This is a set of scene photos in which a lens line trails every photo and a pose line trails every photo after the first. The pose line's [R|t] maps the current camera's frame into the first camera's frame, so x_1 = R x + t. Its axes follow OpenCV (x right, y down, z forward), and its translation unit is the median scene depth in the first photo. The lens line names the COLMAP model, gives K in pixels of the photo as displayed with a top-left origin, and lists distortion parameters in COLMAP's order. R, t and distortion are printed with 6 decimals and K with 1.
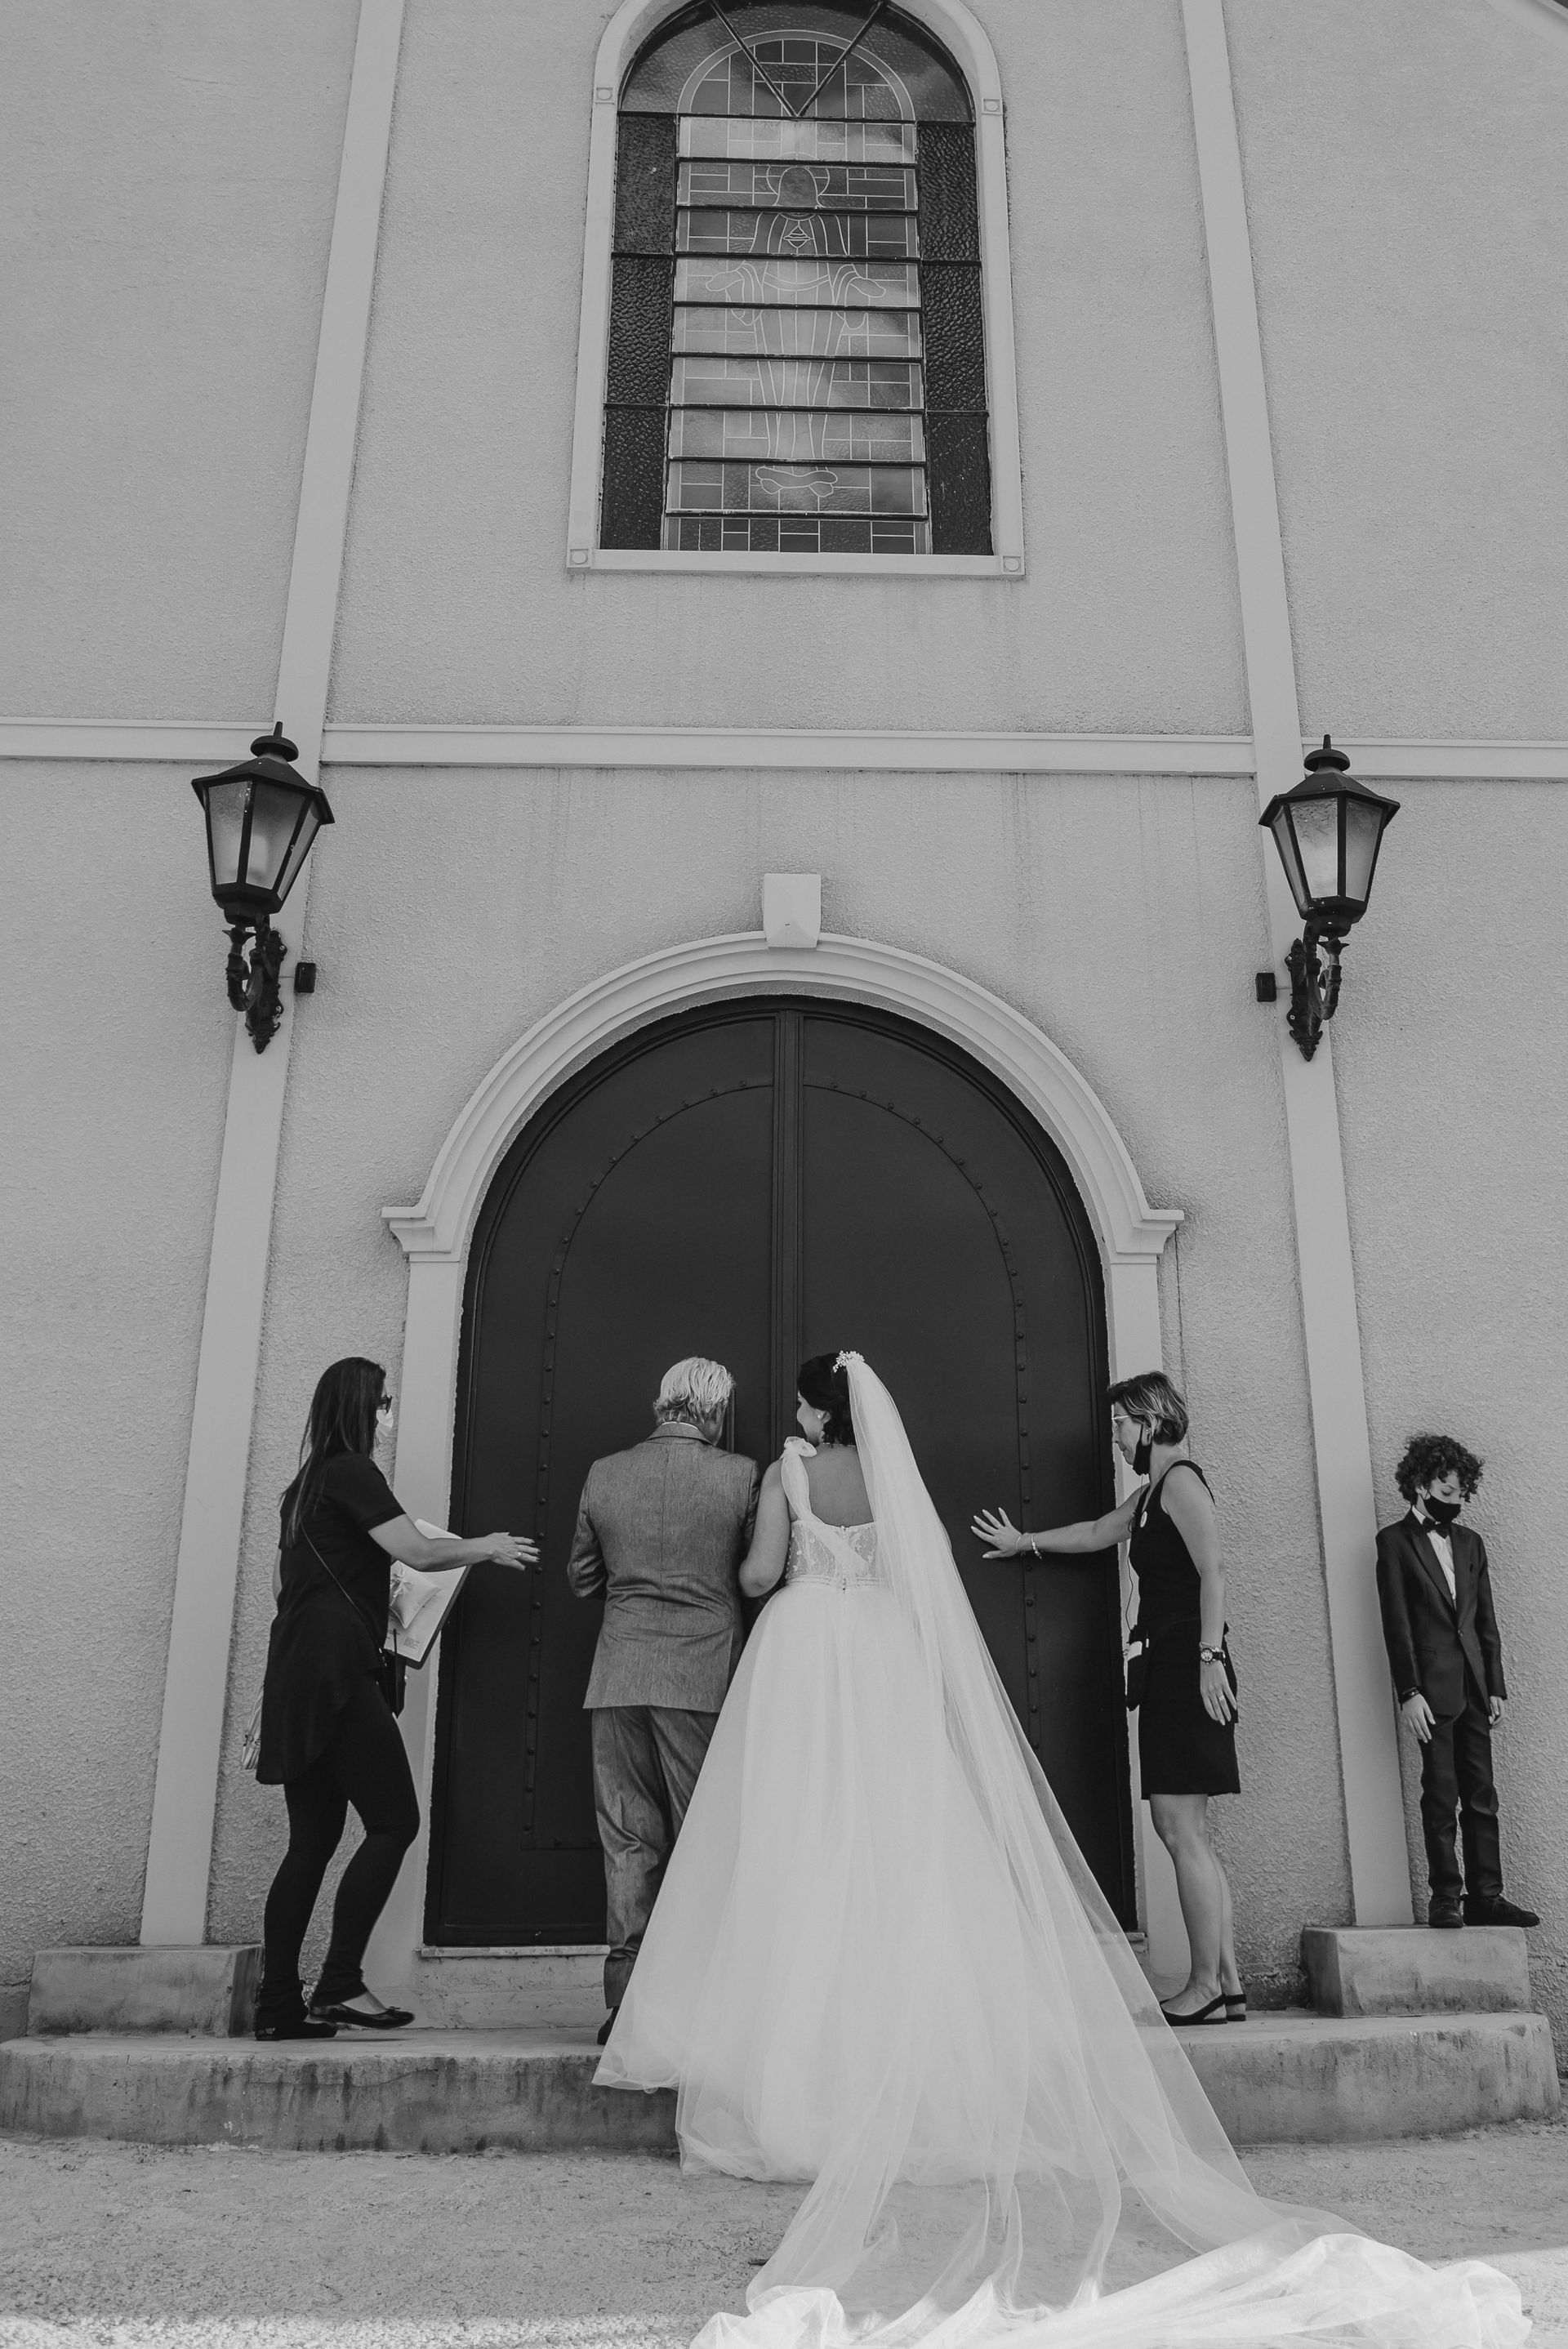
lens RADIAL K [[1618.9, 0, 783.8], [0, 1618.9, 1207.2], [0, 0, 1]] dist [-0.025660, 0.000801]
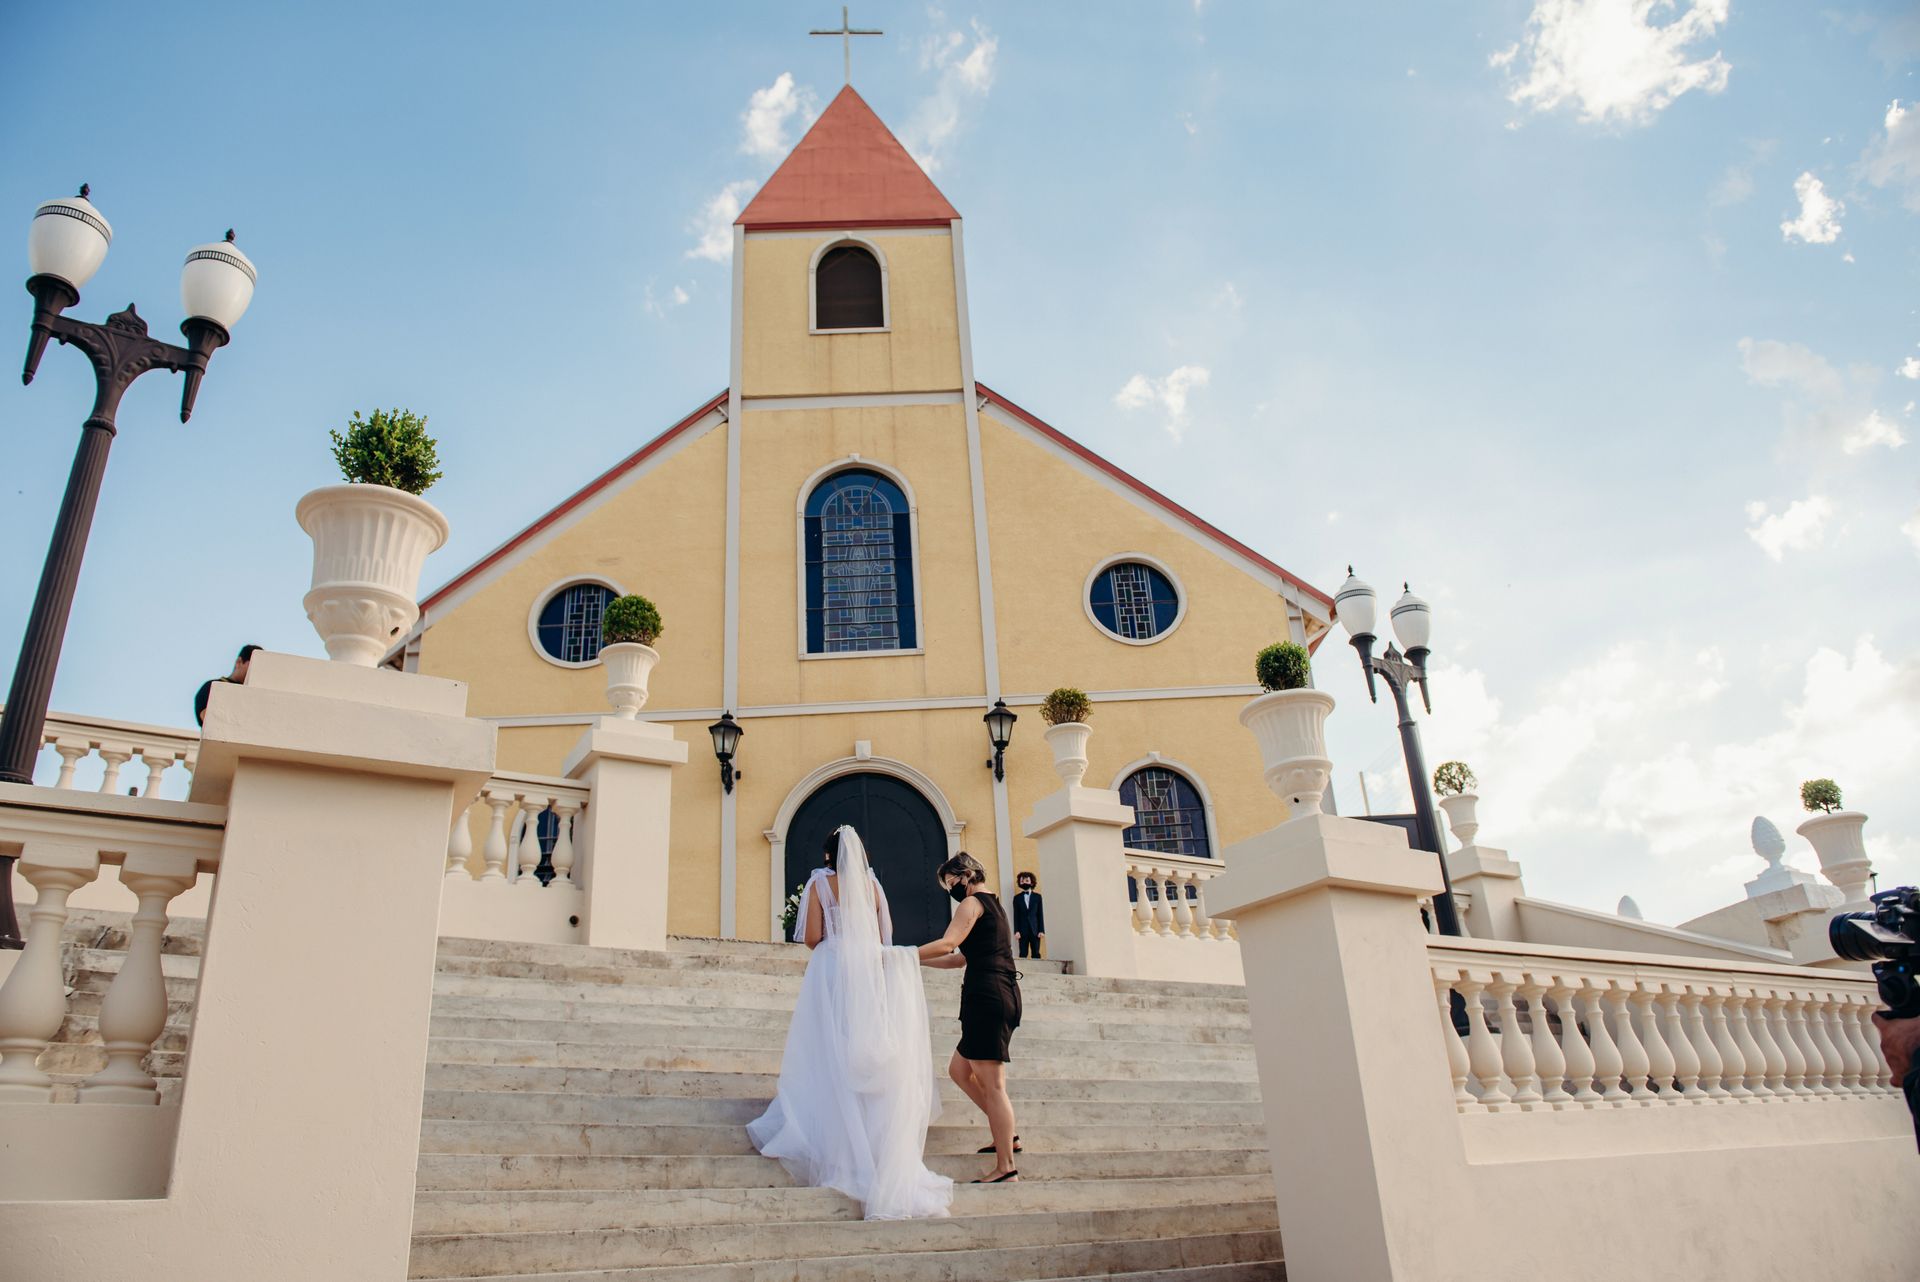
lens RADIAL K [[1323.3, 0, 953.3], [0, 1323.3, 710.3], [0, 0, 1]] dist [-0.025660, 0.000801]
pose [[0.997747, -0.051730, 0.042721, 0.088421], [0.058212, 0.984078, -0.167937, 0.261363], [-0.033353, 0.170045, 0.984872, -2.116927]]
